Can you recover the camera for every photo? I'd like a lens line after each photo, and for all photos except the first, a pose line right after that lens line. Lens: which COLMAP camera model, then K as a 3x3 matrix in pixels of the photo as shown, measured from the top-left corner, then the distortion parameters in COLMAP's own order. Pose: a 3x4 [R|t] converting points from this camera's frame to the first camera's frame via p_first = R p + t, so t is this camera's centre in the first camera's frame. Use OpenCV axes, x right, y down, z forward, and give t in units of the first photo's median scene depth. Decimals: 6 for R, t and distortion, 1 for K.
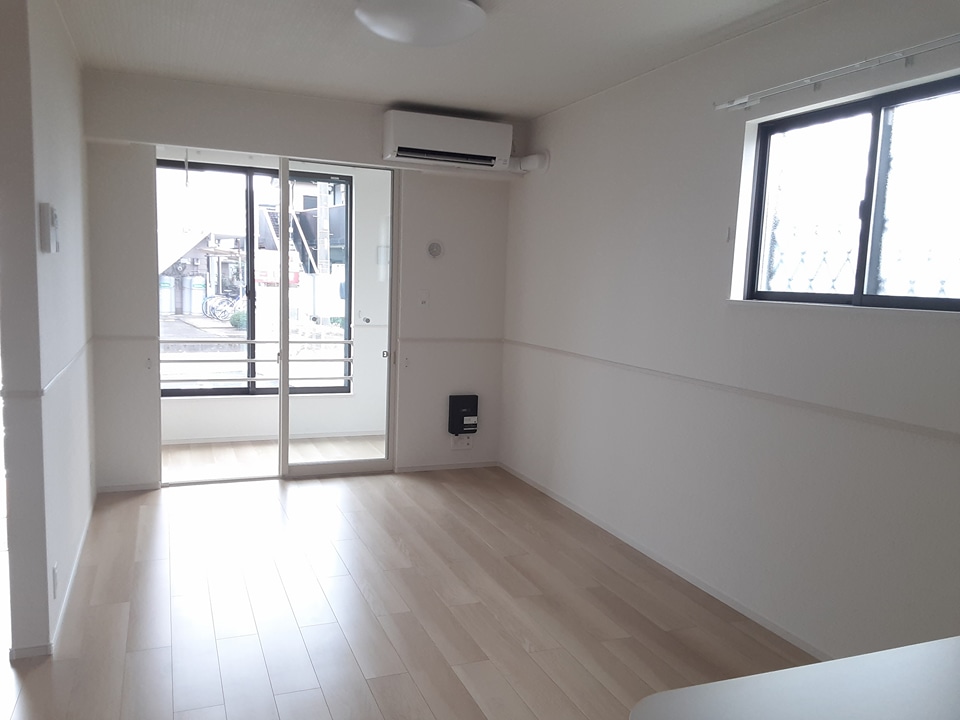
lens RADIAL K [[766.6, 0, 480.7], [0, 766.6, 377.7], [0, 0, 1]] dist [0.111513, -0.167197]
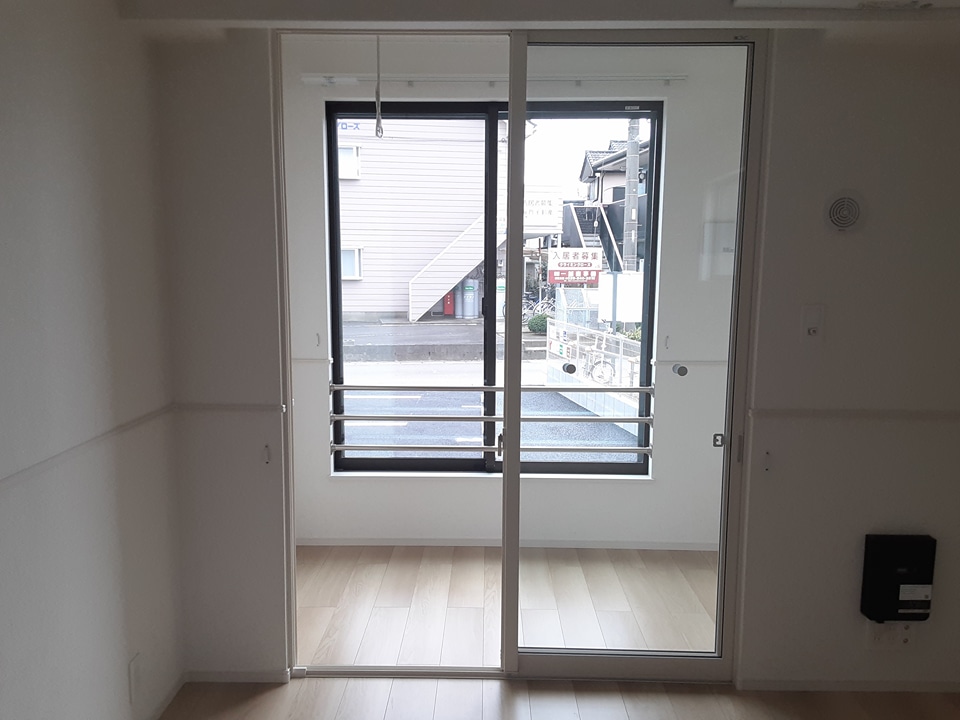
lens RADIAL K [[766.6, 0, 480.7], [0, 766.6, 377.7], [0, 0, 1]] dist [0.111513, -0.167197]
pose [[0.922682, 0.023169, -0.384865, -0.063854], [-0.021392, 0.999732, 0.008898, -0.057874], [0.384968, 0.000024, 0.922930, 0.417070]]
